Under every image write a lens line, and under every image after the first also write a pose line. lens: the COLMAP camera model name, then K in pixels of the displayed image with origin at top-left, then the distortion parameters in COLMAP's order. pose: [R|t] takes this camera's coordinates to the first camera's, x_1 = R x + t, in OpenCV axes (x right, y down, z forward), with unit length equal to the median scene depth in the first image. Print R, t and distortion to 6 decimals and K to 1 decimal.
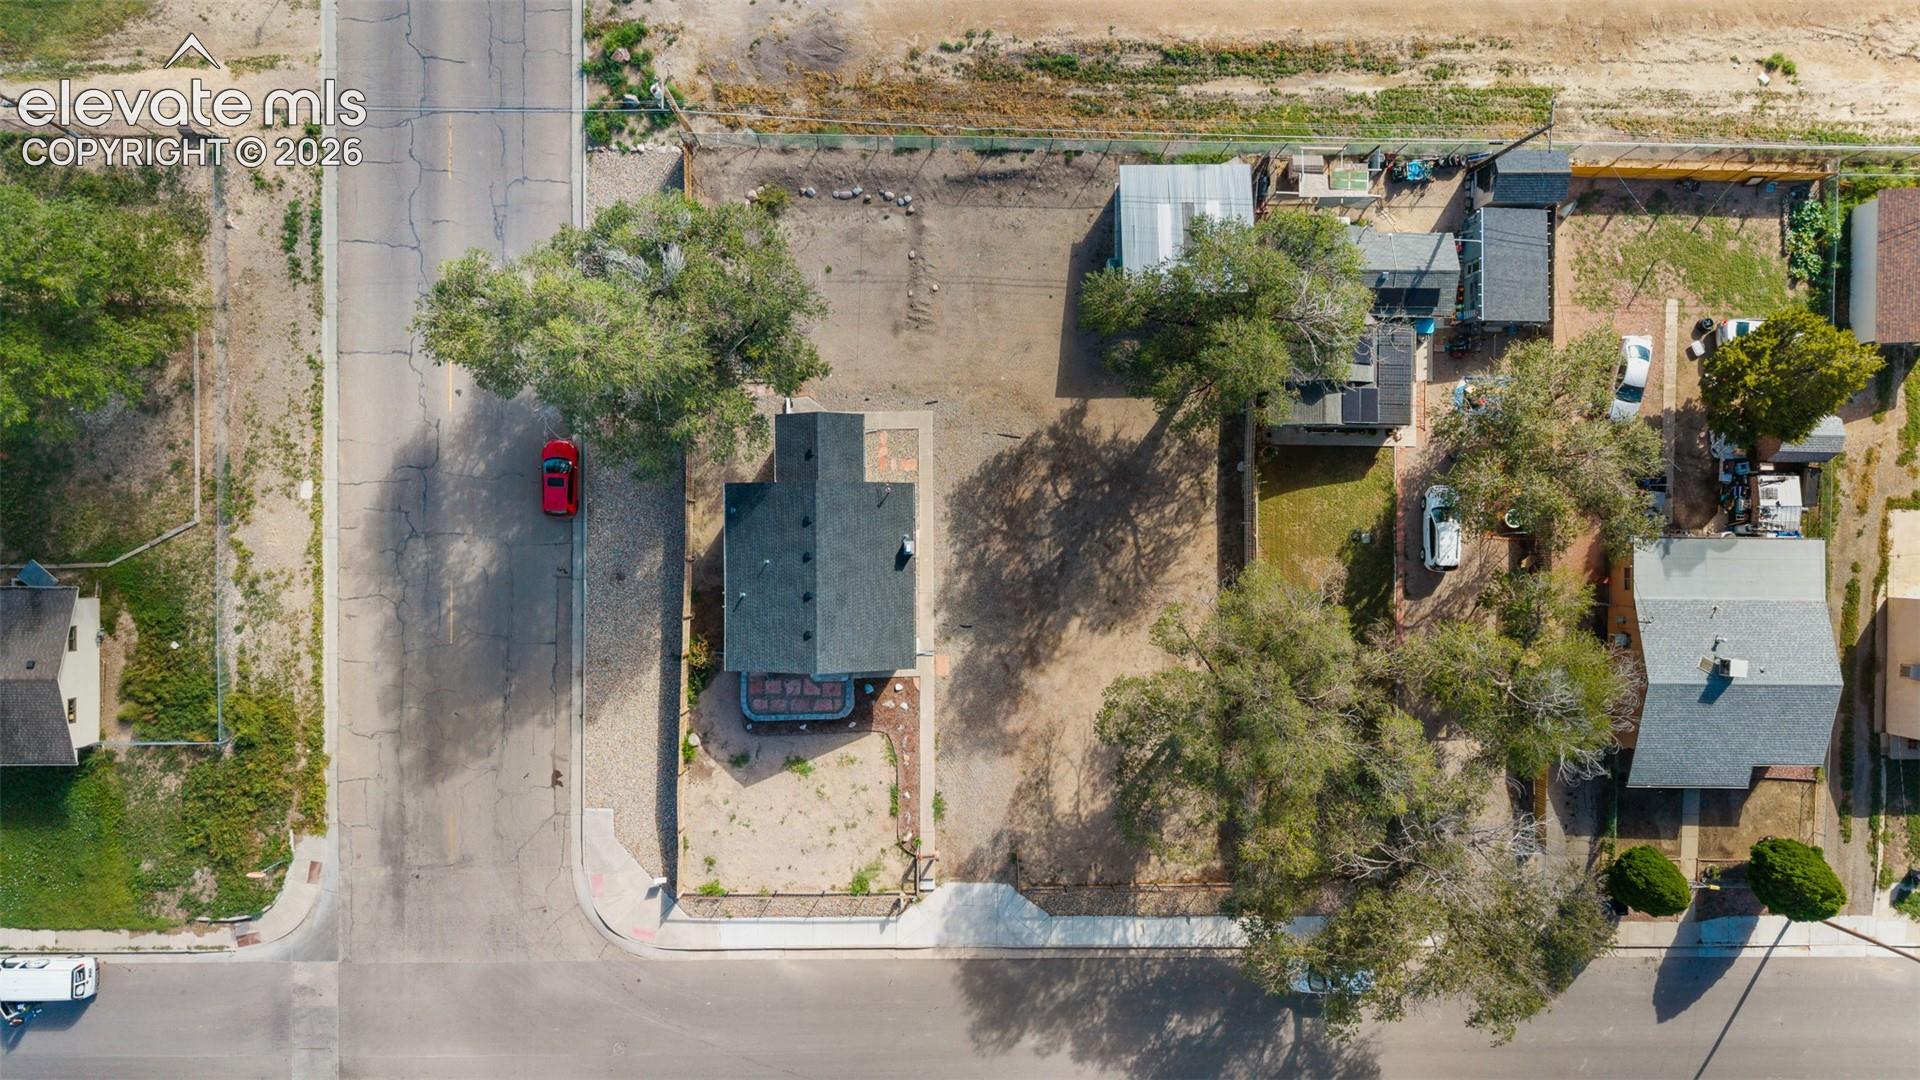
lens RADIAL K [[1287.5, 0, 960.0], [0, 1287.5, 540.0], [0, 0, 1]] dist [0.027001, -0.032162]
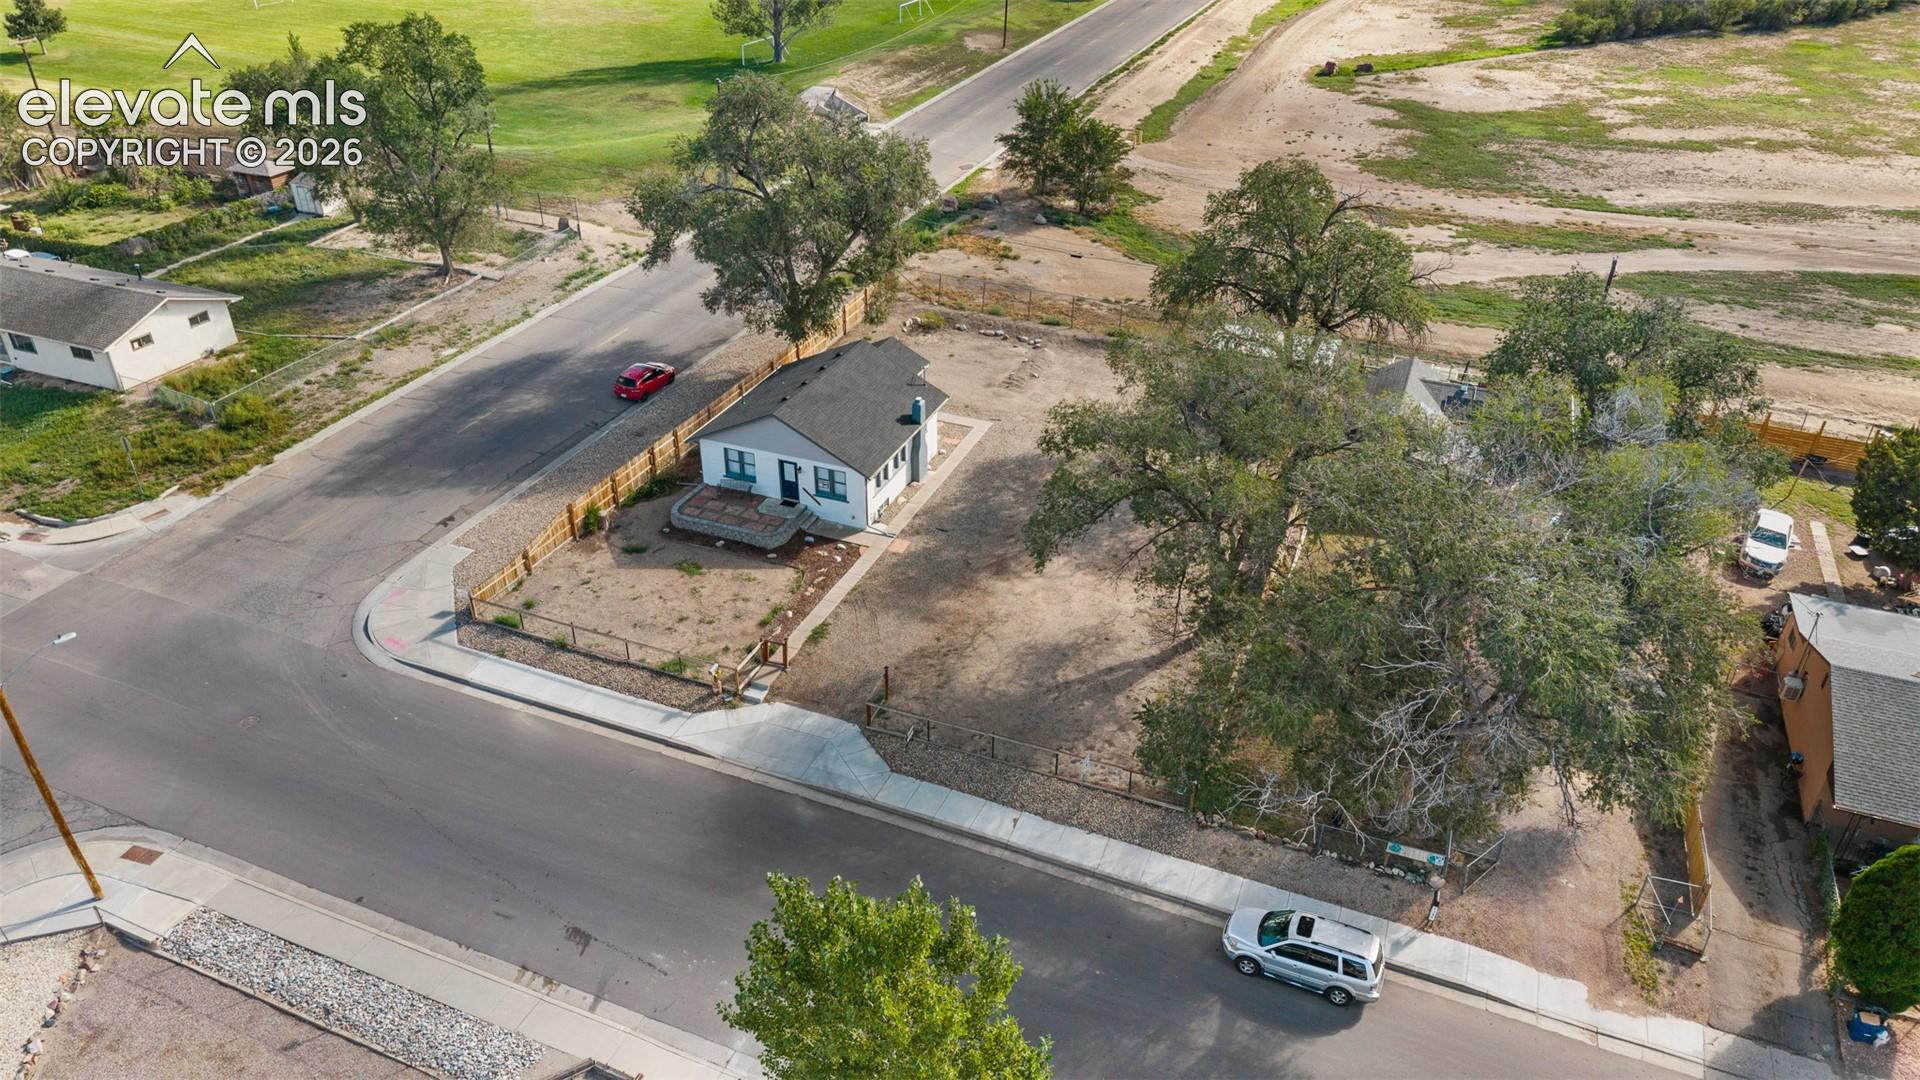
lens RADIAL K [[1287.5, 0, 960.0], [0, 1287.5, 540.0], [0, 0, 1]] dist [0.027001, -0.032162]
pose [[0.927280, 0.186389, -0.324670, 0.299854], [-0.374339, 0.472324, -0.797985, 0.761156], [0.004614, 0.861492, 0.507750, 0.564444]]
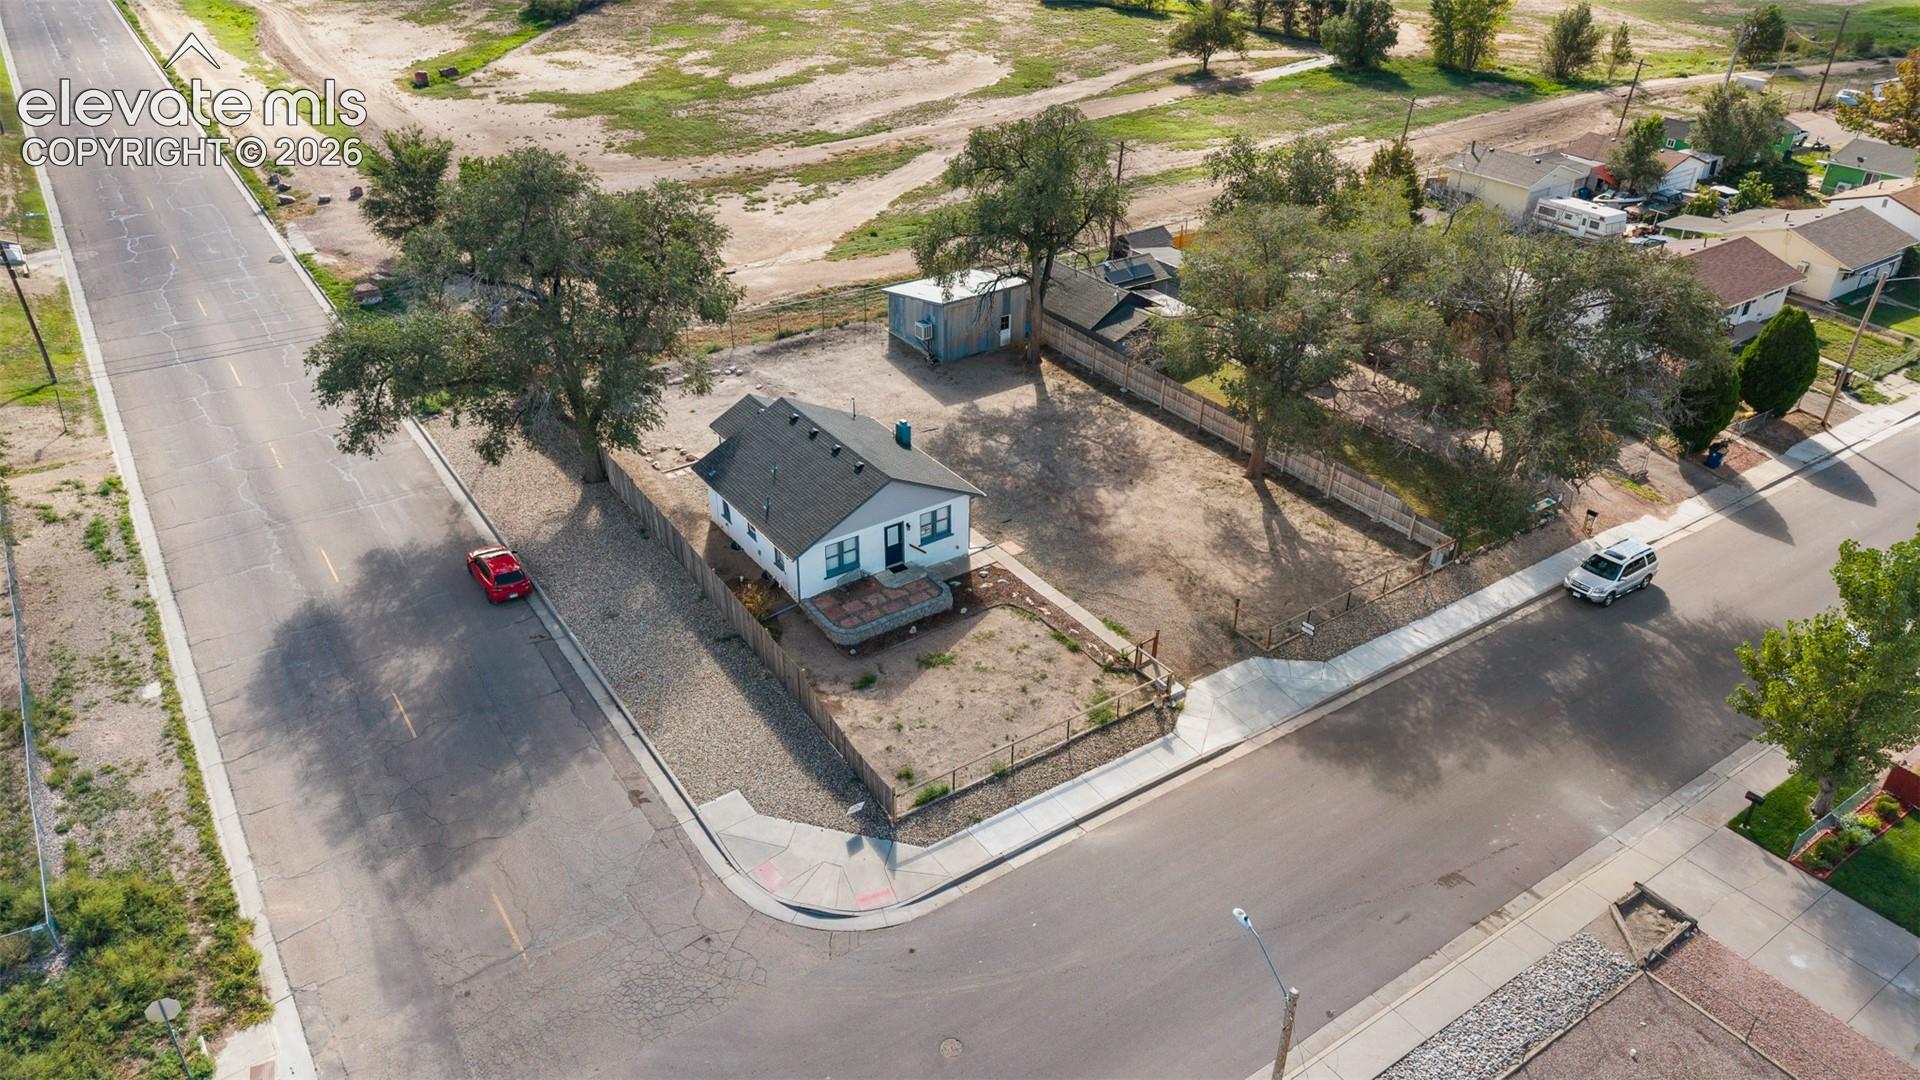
lens RADIAL K [[1287.5, 0, 960.0], [0, 1287.5, 540.0], [0, 0, 1]] dist [0.027001, -0.032162]
pose [[0.822771, -0.300904, 0.482188, -0.451749], [0.568314, 0.423256, -0.705602, 0.678900], [0.008229, 0.854582, 0.519251, 0.552376]]
